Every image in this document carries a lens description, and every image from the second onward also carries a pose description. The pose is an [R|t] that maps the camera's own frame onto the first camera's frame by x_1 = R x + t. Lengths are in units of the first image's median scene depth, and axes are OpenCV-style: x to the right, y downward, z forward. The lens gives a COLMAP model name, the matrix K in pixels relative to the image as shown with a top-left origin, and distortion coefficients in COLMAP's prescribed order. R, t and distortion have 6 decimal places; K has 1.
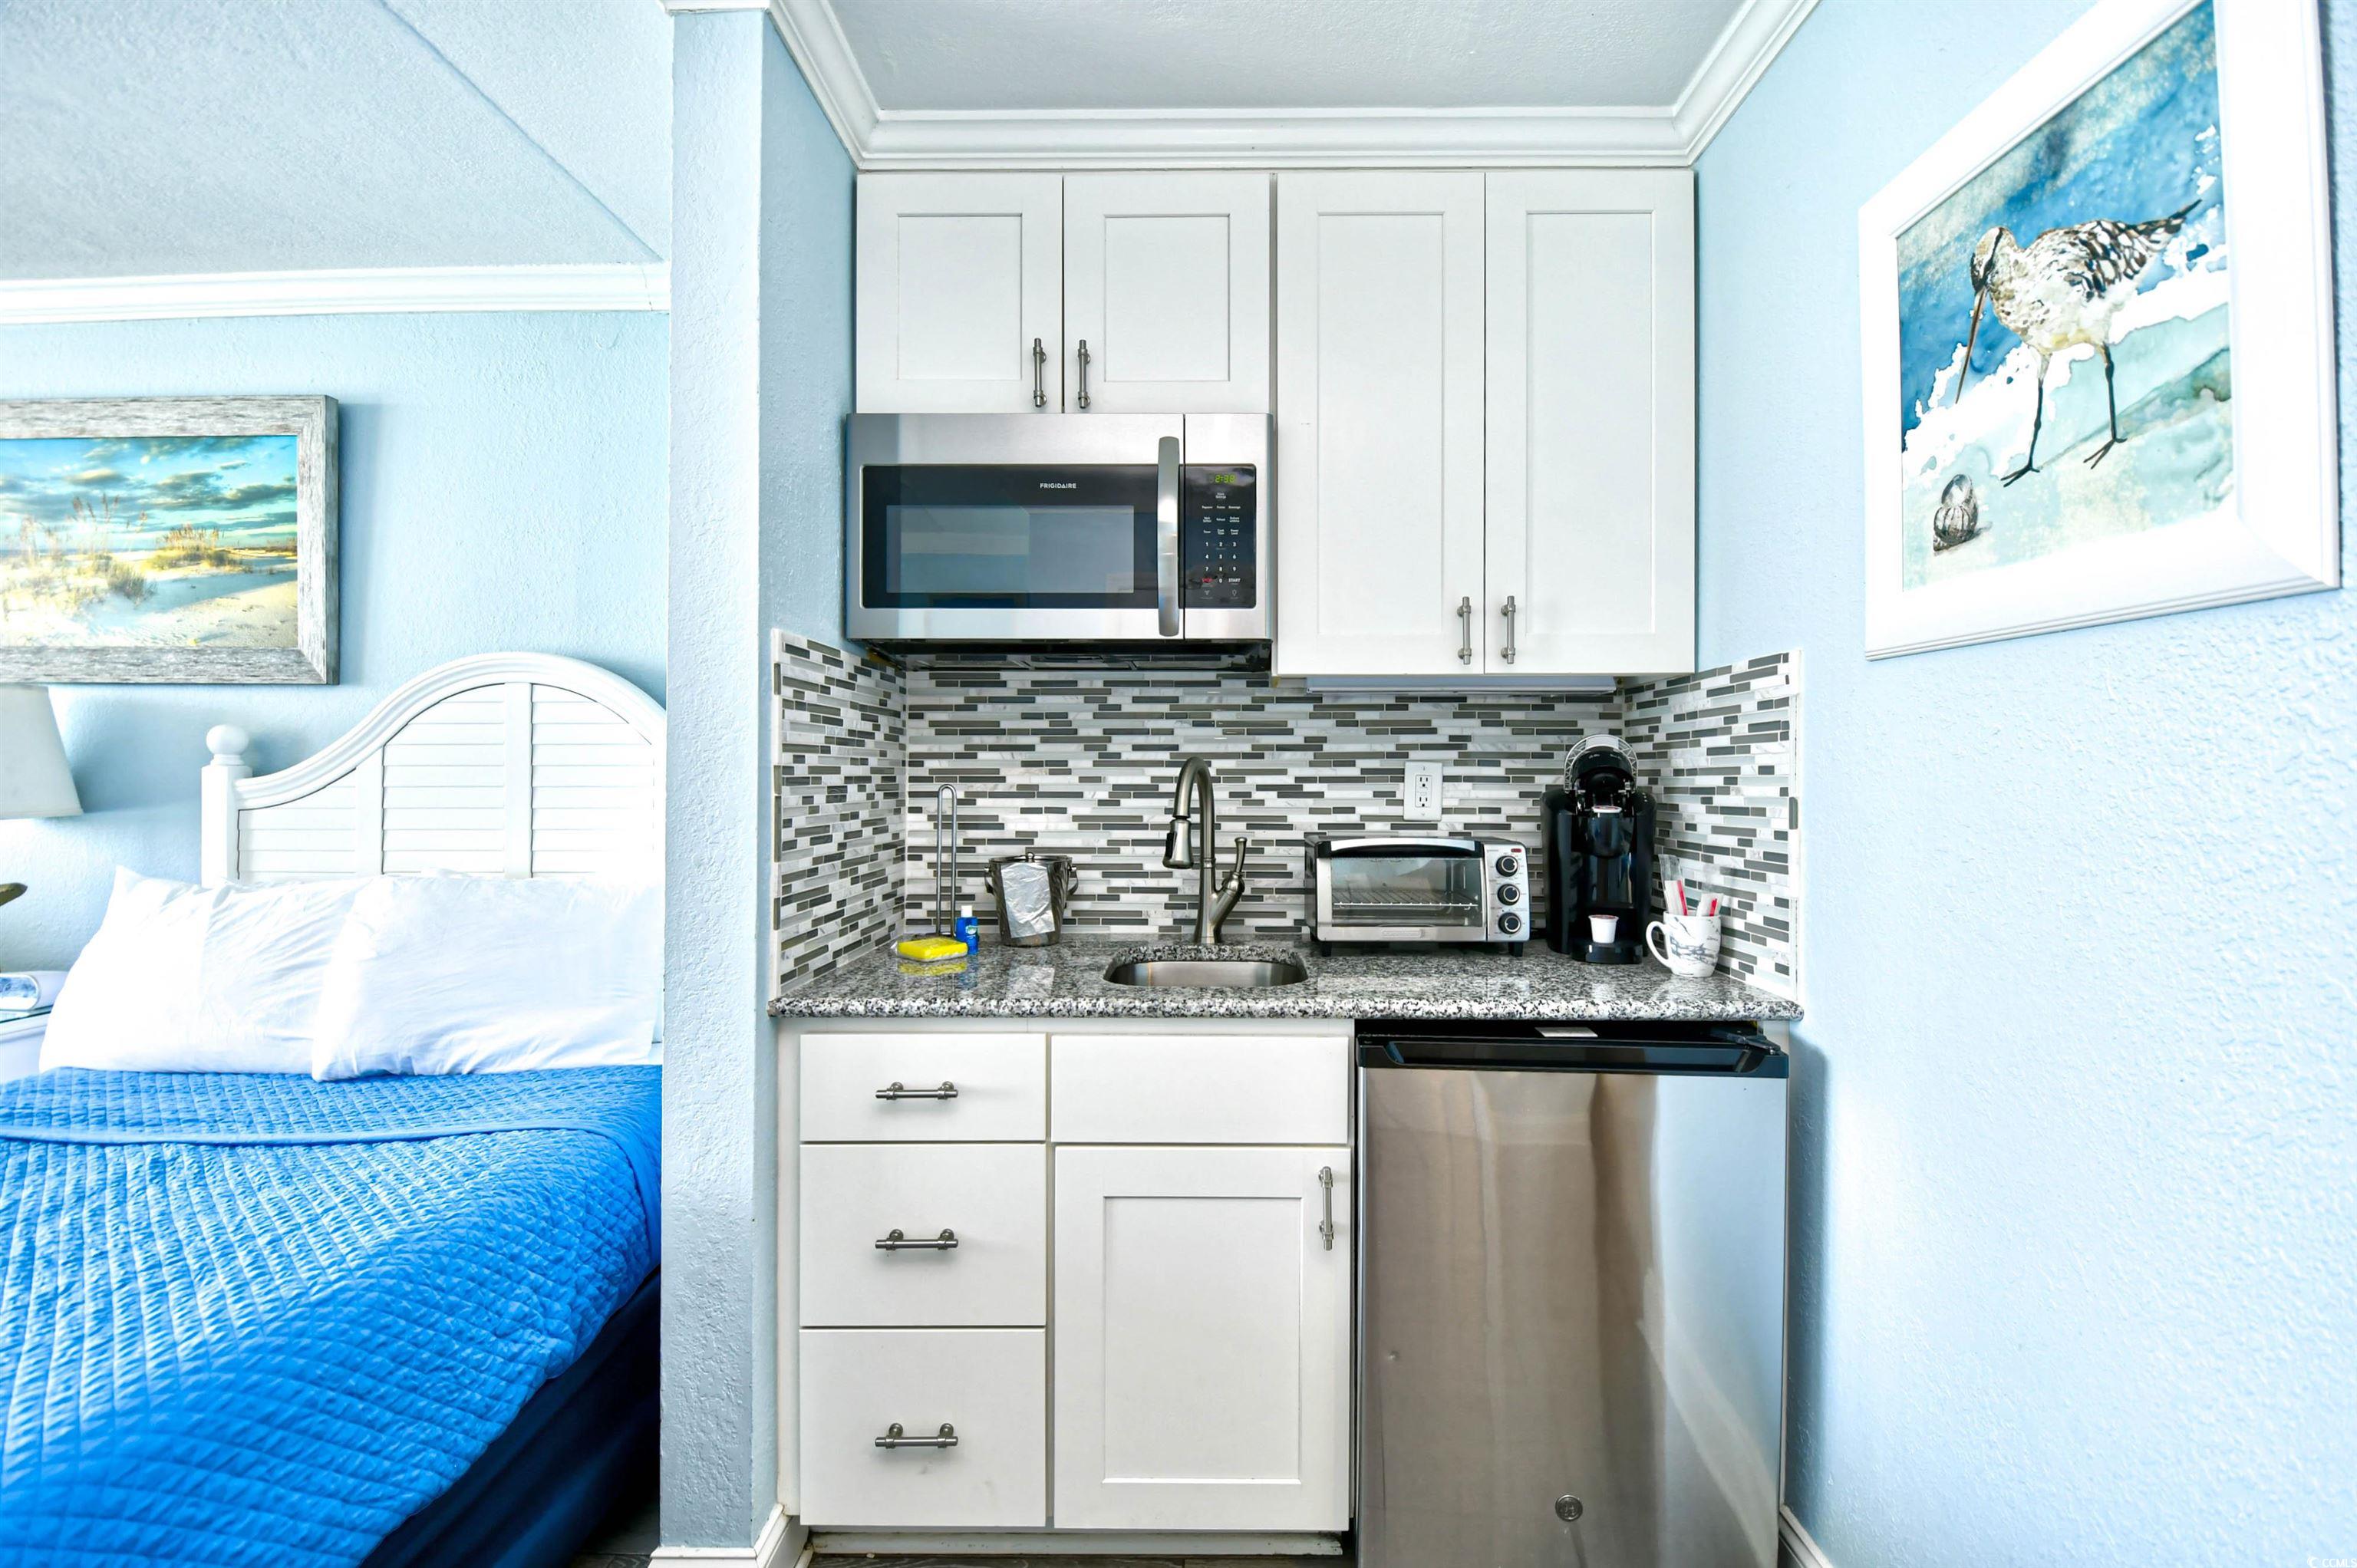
lens RADIAL K [[1054.6, 0, 1201.7], [0, 1054.6, 775.8], [0, 0, 1]] dist [0.005690, -0.016152]
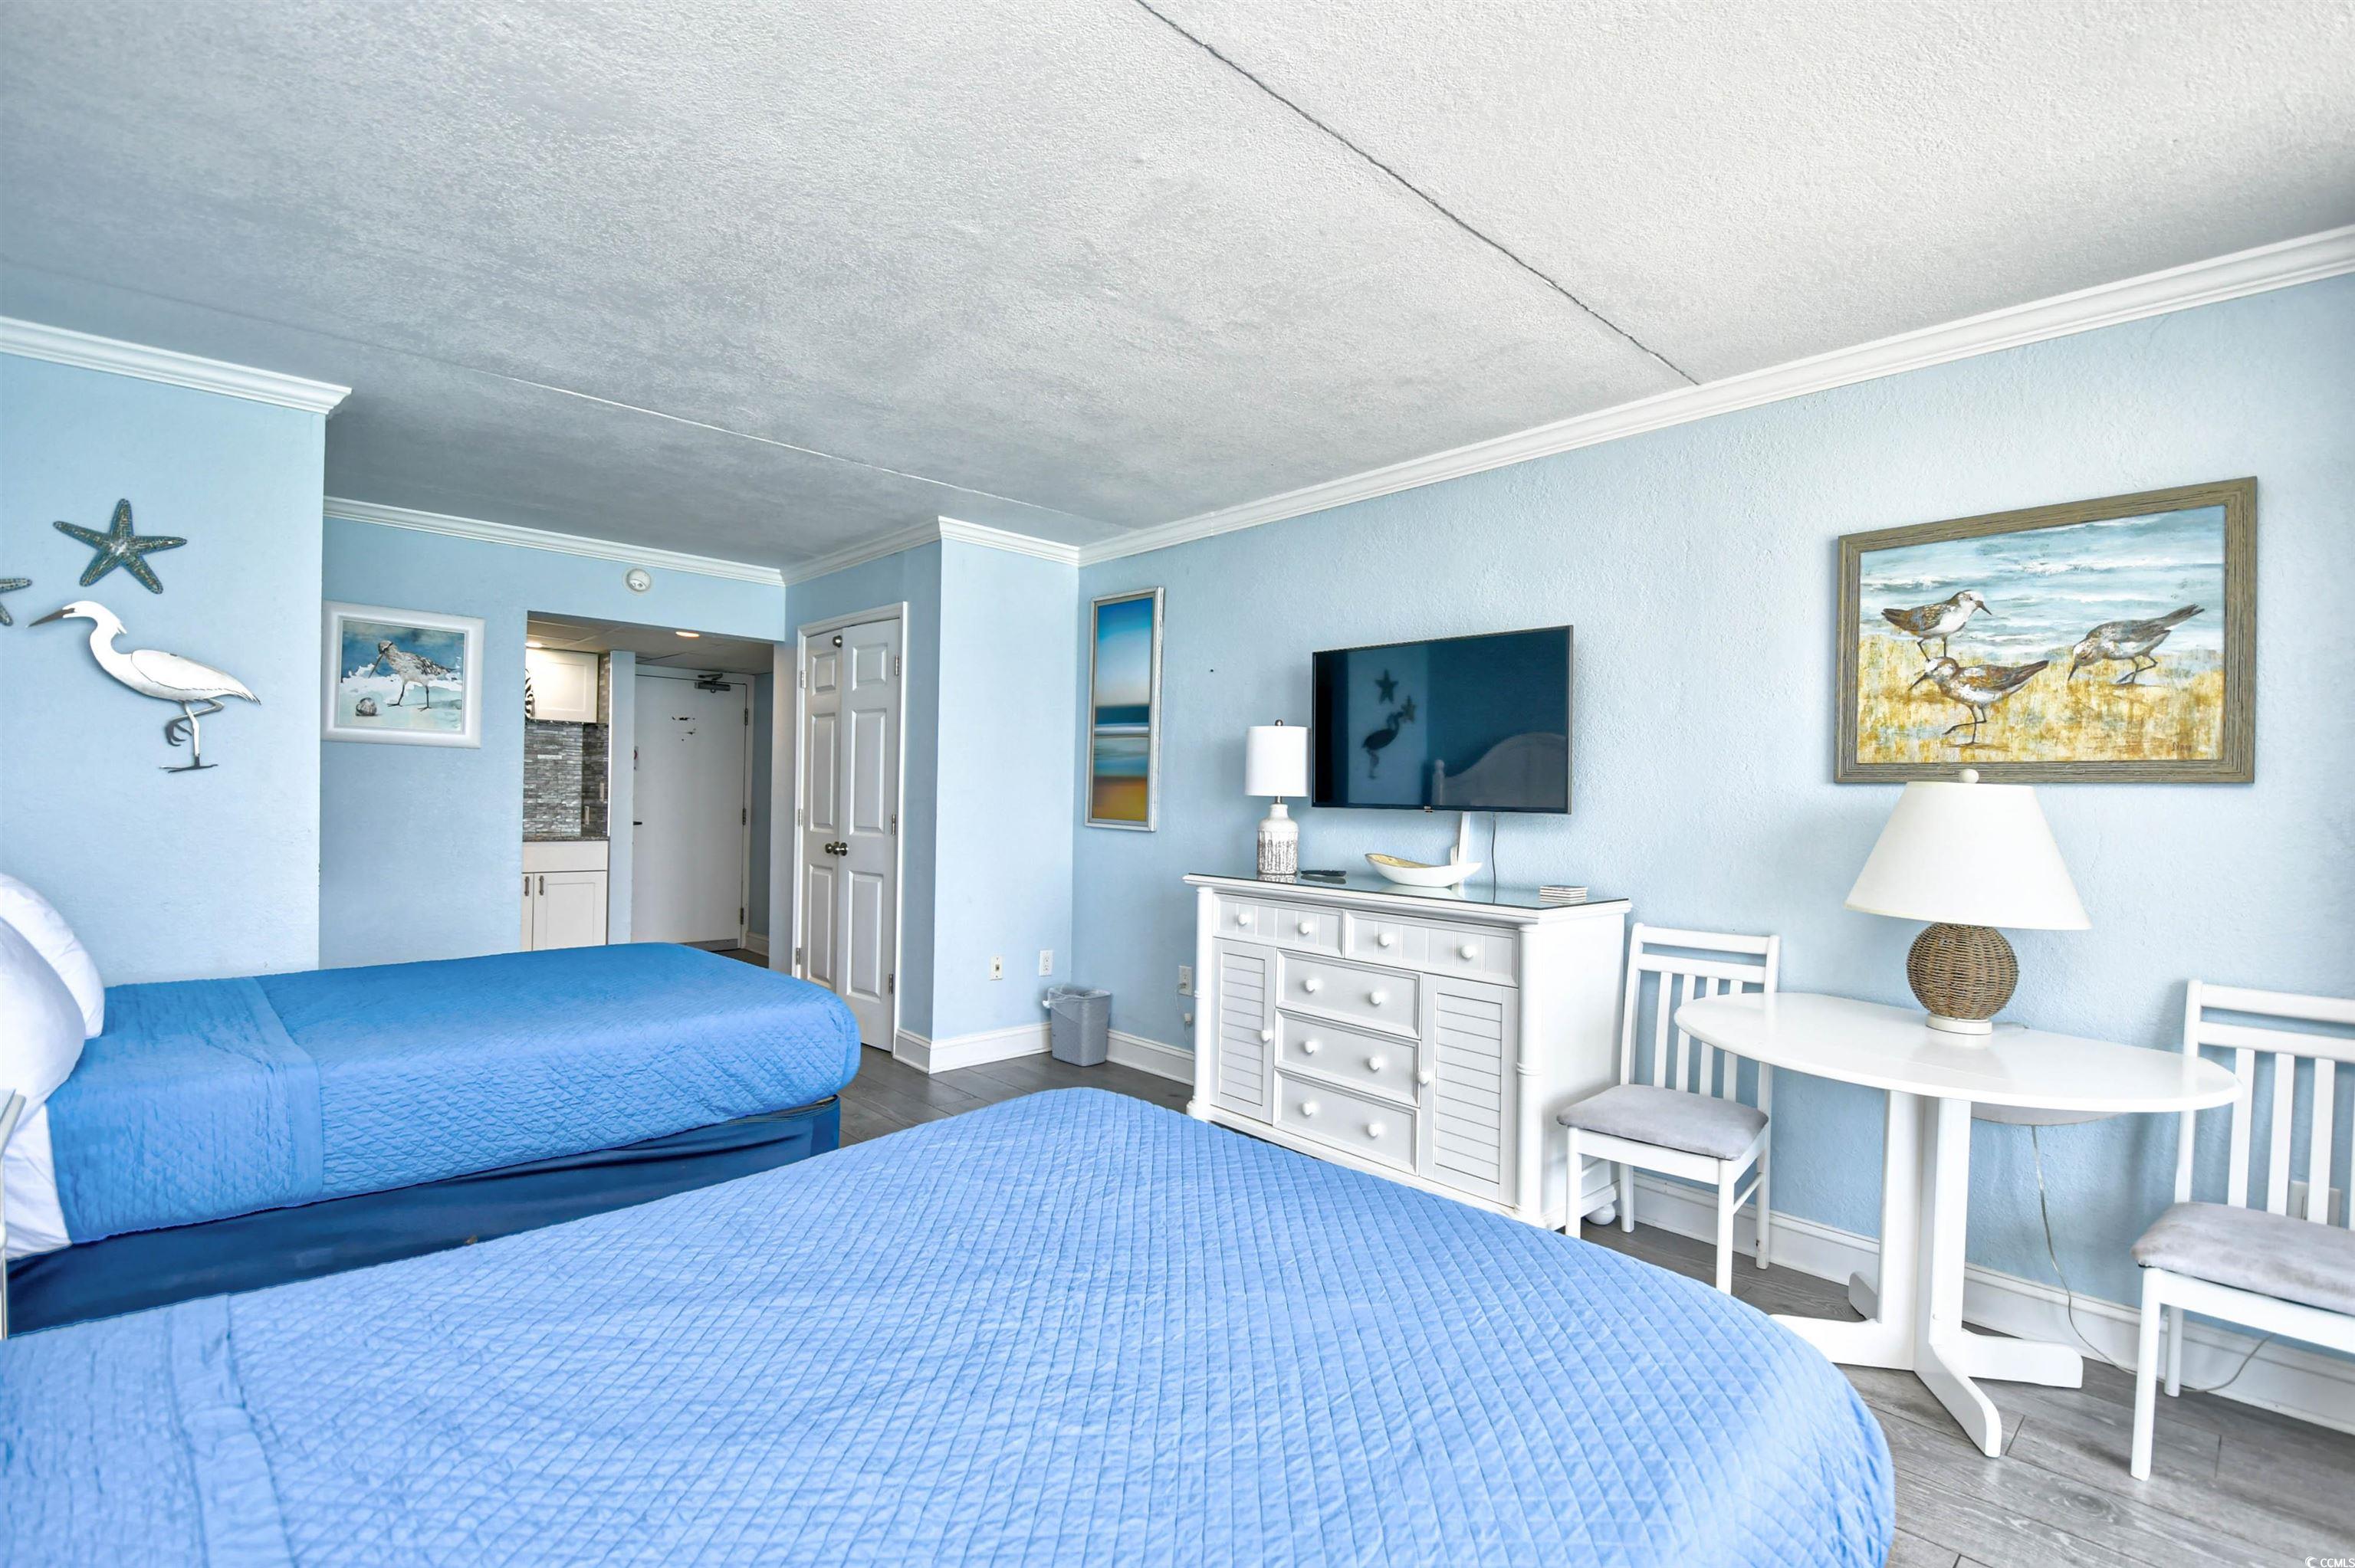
lens RADIAL K [[1053.6, 0, 1192.6], [0, 1053.6, 799.8], [0, 0, 1]] dist [0.005690, -0.016152]
pose [[-0.698815, -0.020160, 0.715018, -2.194058], [-0.024408, 0.999693, 0.004331, -0.004763], [-0.714886, -0.014425, -0.699092, 0.824610]]
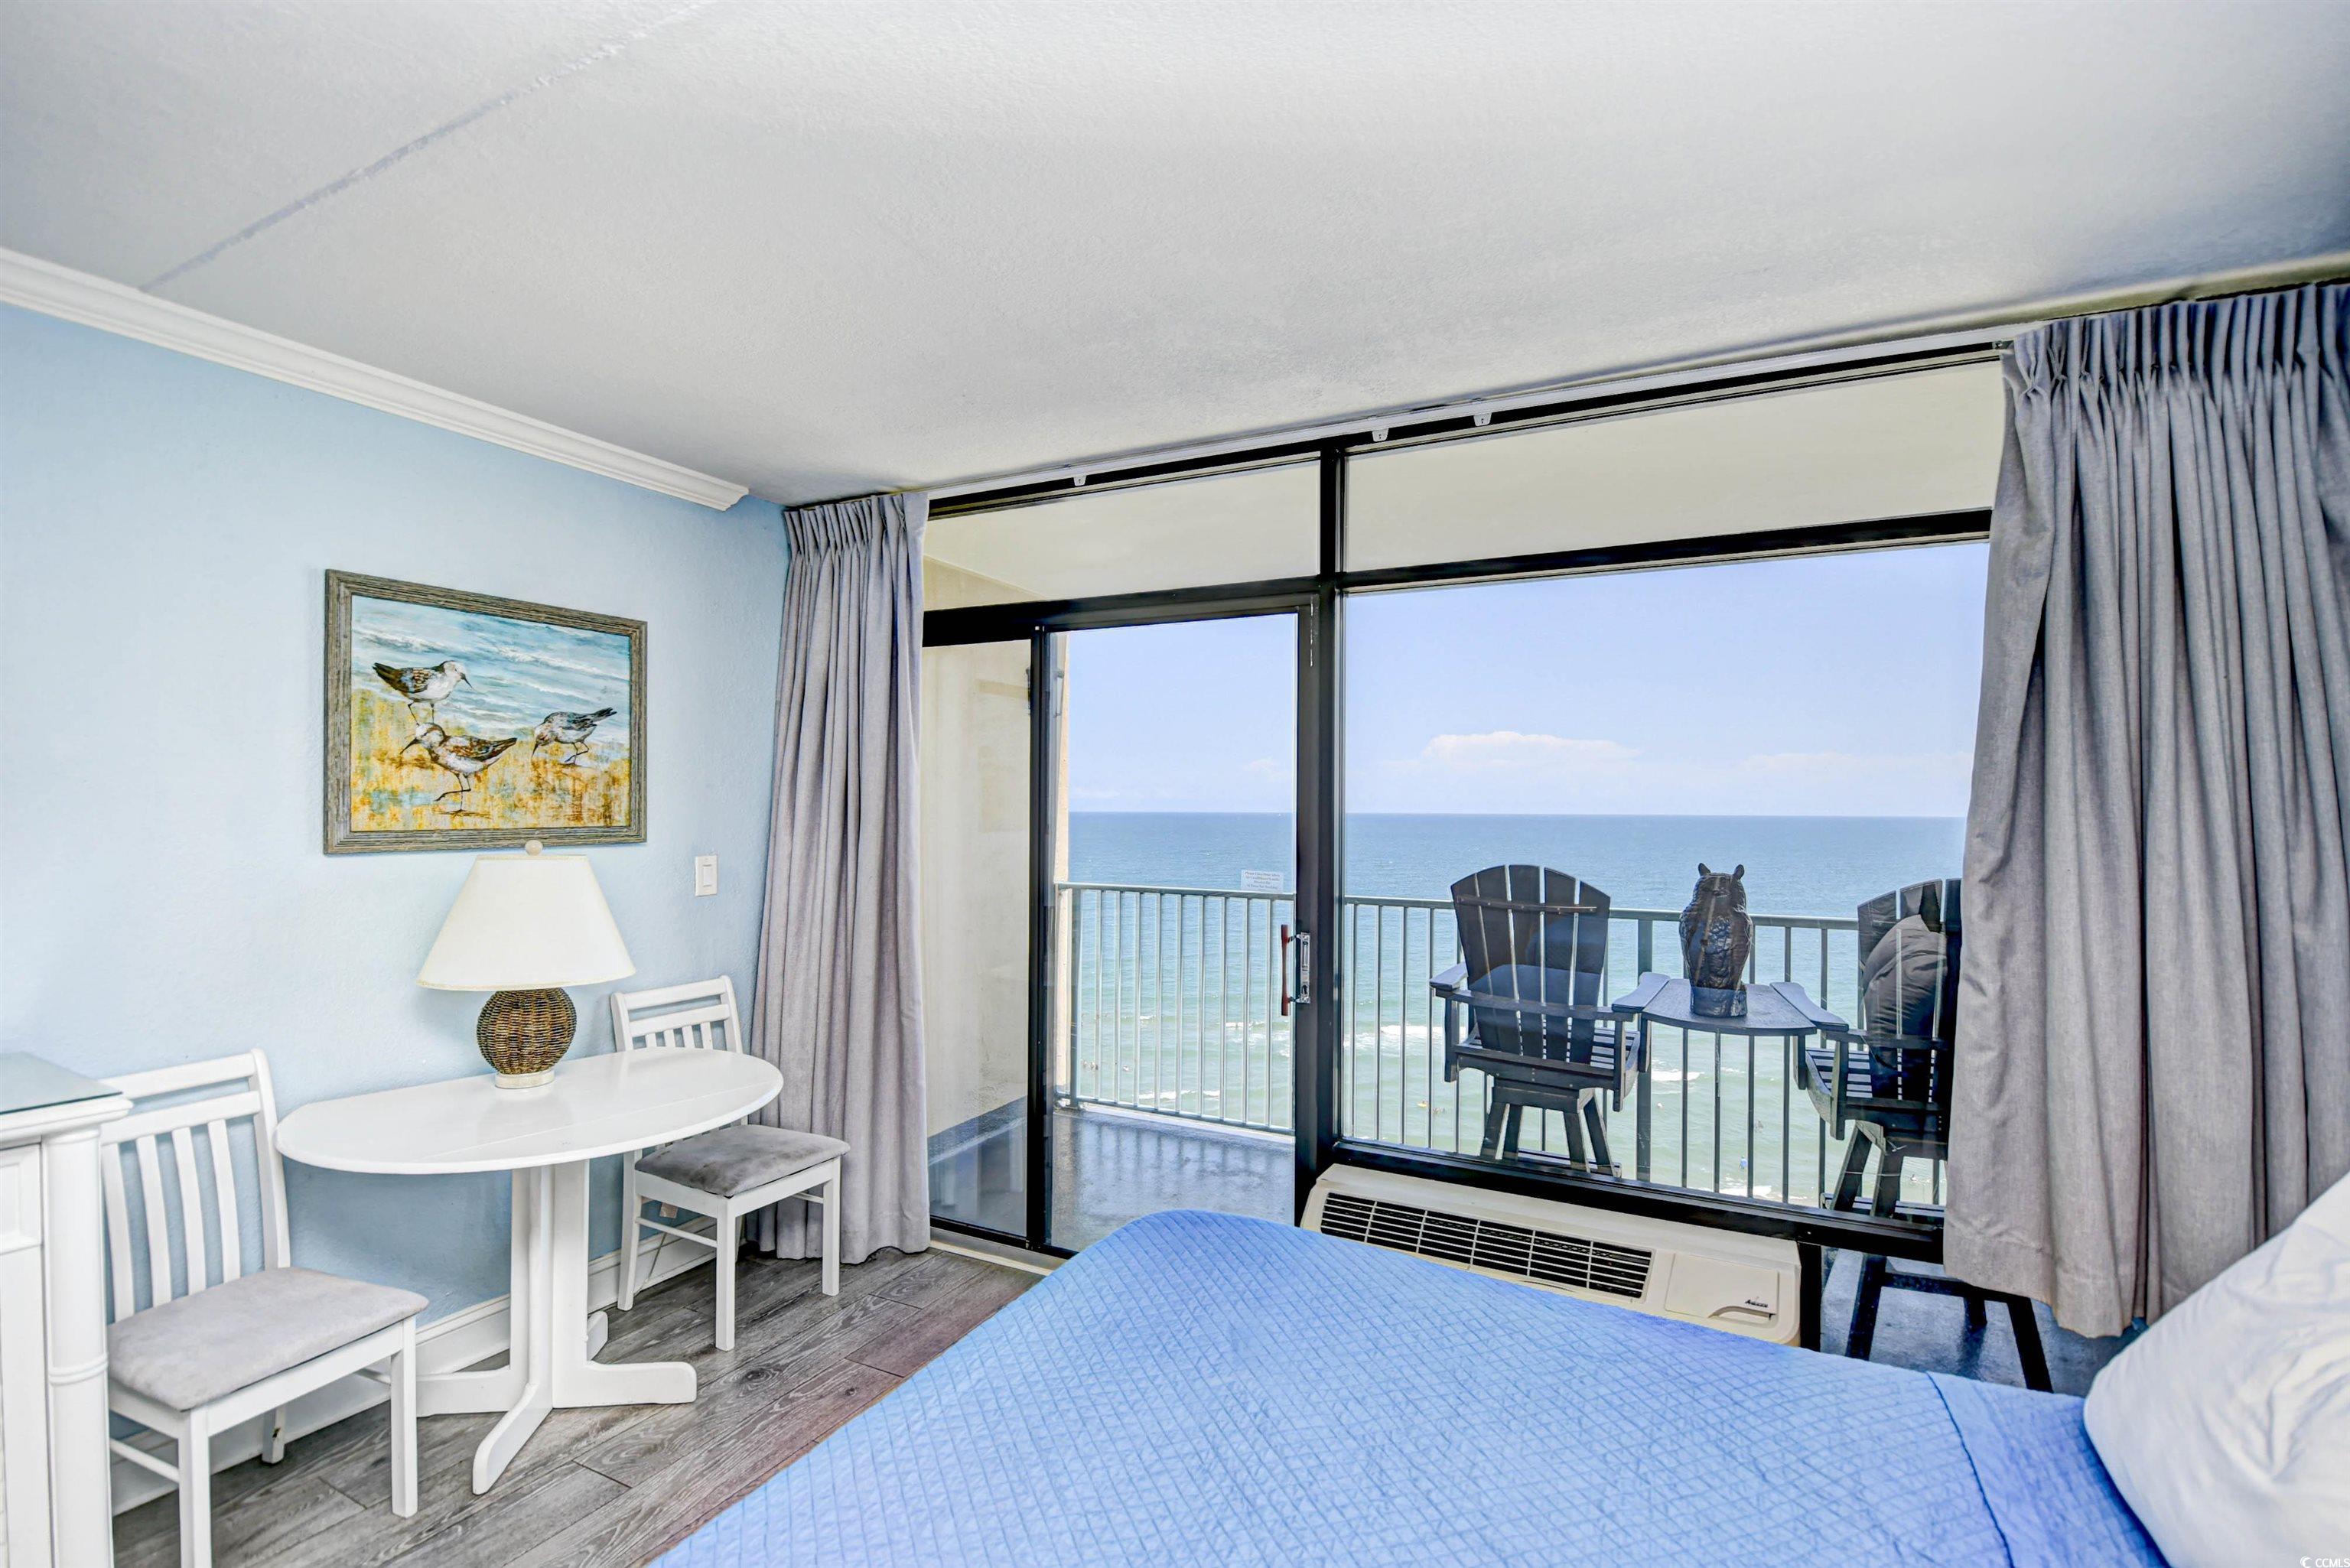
lens RADIAL K [[1051.5, 0, 1179.4], [0, 1051.5, 803.1], [0, 0, 1]] dist [0.005690, -0.016152]
pose [[-0.452150, -0.007311, -0.891912, -1.260695], [-0.003503, 0.999973, -0.006420, -0.087411], [0.891935, 0.000222, -0.452164, 0.670572]]
